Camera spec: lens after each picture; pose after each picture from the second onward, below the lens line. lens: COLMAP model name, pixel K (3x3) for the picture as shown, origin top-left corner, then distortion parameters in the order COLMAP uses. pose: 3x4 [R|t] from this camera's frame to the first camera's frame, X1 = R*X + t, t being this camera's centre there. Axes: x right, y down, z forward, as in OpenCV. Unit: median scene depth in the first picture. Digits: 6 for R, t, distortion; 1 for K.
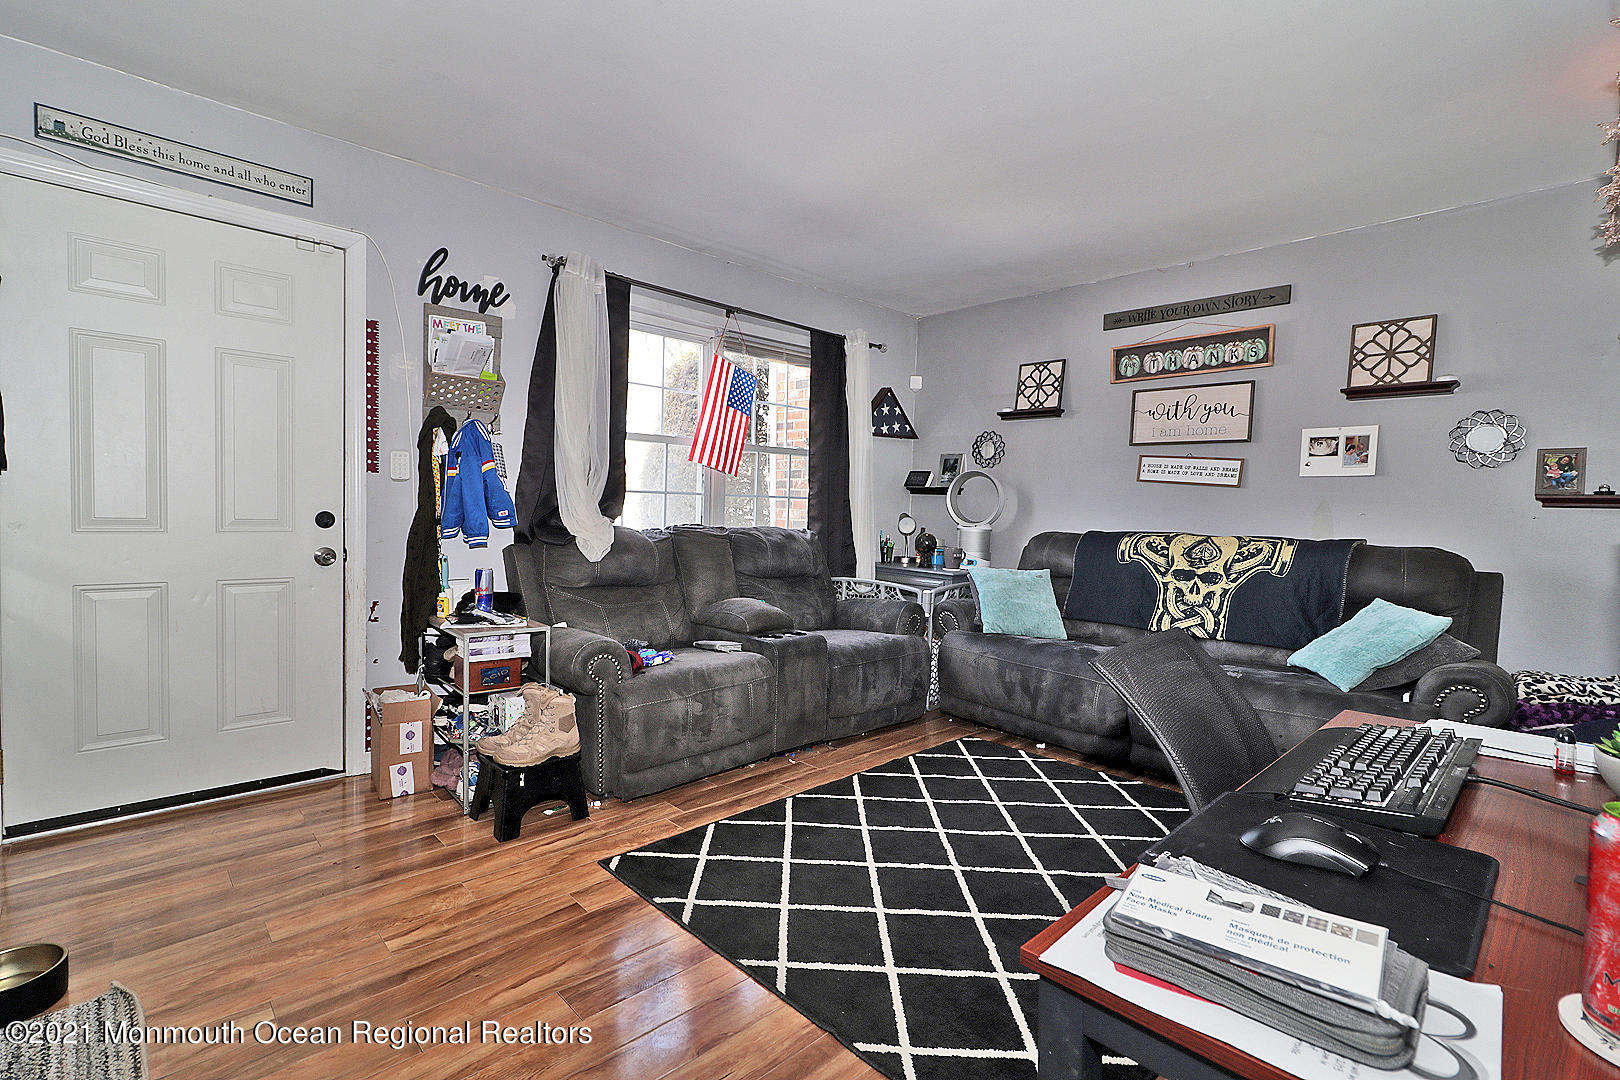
lens RADIAL K [[748.9, 0, 806.9], [0, 748.9, 540.7], [0, 0, 1]] dist [-0.001705, -0.000383]
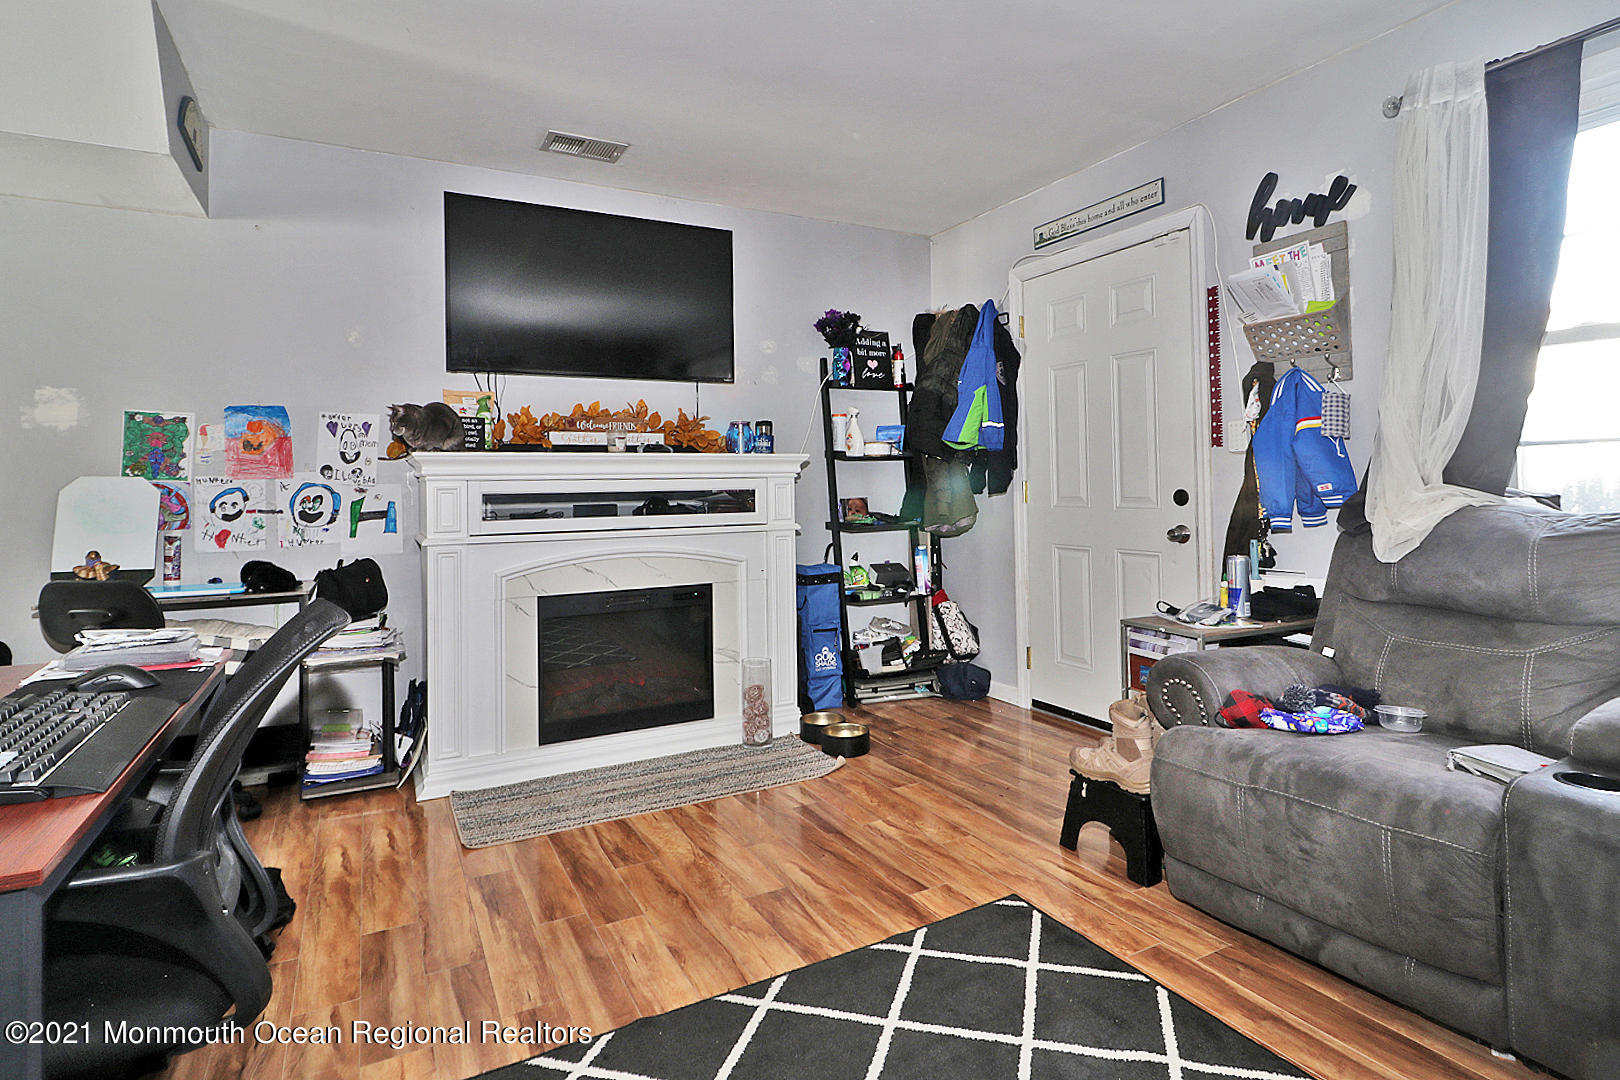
lens RADIAL K [[829.6, 0, 822.4], [0, 829.6, 467.3], [0, 0, 1]] dist [-0.000075, -0.000064]
pose [[-0.260456, -0.043441, -0.964508, 0.447988], [-0.033252, 0.998798, -0.036006, -0.009331], [0.964913, 0.022694, -0.261587, 0.647867]]
